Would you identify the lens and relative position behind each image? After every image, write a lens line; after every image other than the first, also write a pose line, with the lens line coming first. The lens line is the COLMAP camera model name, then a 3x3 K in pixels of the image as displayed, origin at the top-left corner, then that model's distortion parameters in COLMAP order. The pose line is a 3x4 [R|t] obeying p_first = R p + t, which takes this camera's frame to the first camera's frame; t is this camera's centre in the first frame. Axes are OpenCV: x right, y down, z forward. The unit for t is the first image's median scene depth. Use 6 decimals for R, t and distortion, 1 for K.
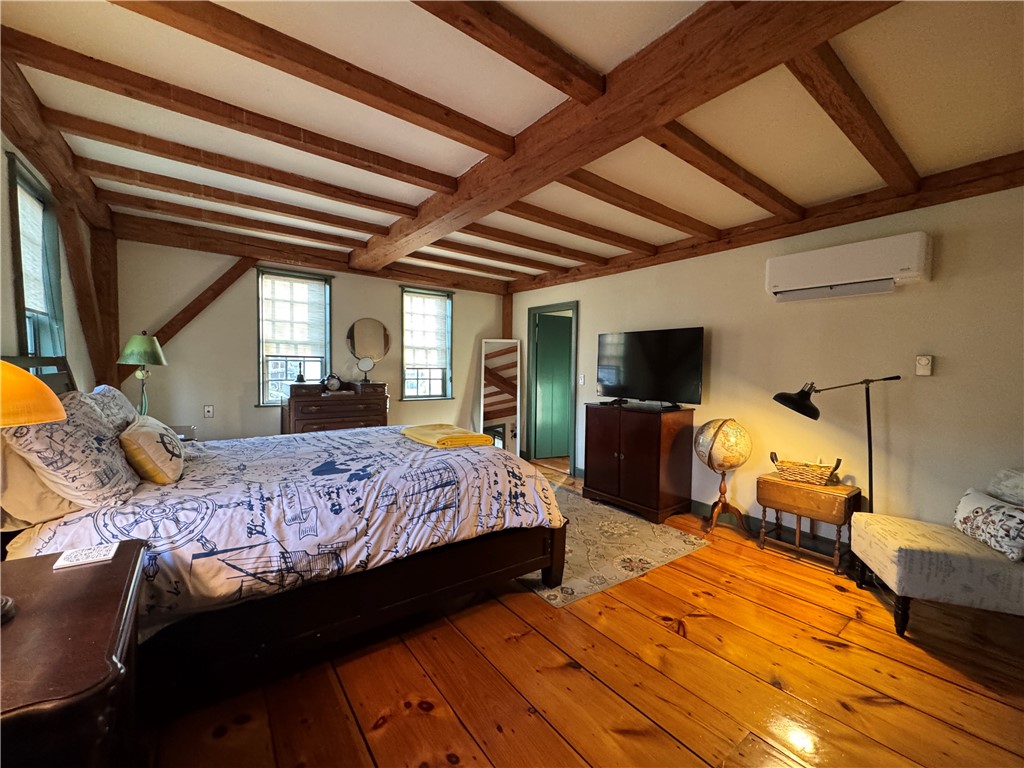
lens RADIAL K [[408.6, 0, 510.6], [0, 408.6, 387.4], [0, 0, 1]] dist [-0.013174, 0.000581]
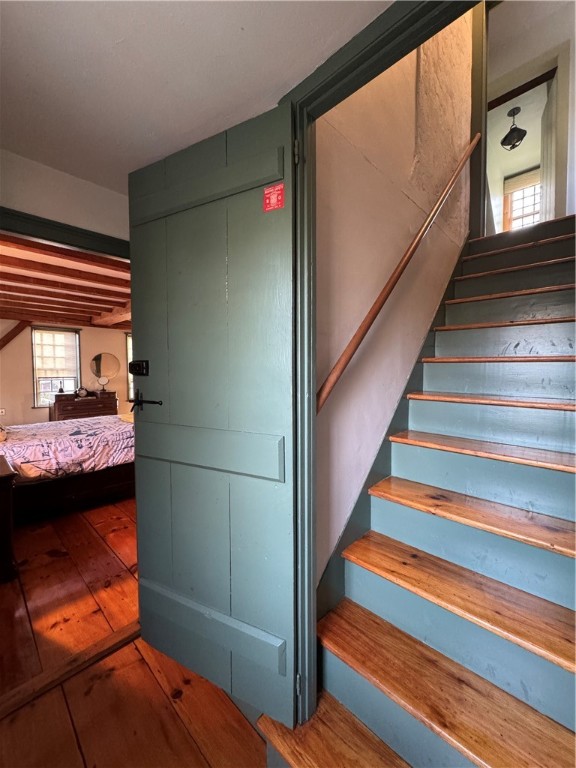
lens RADIAL K [[306.5, 0, 288.9], [0, 306.5, 384.3], [0, 0, 1]] dist [-0.013174, 0.000581]
pose [[0.985070, -0.030797, 0.169376, 0.419888], [0.031901, 0.999484, -0.003800, -0.026846], [-0.169172, 0.009147, 0.985544, -0.840918]]
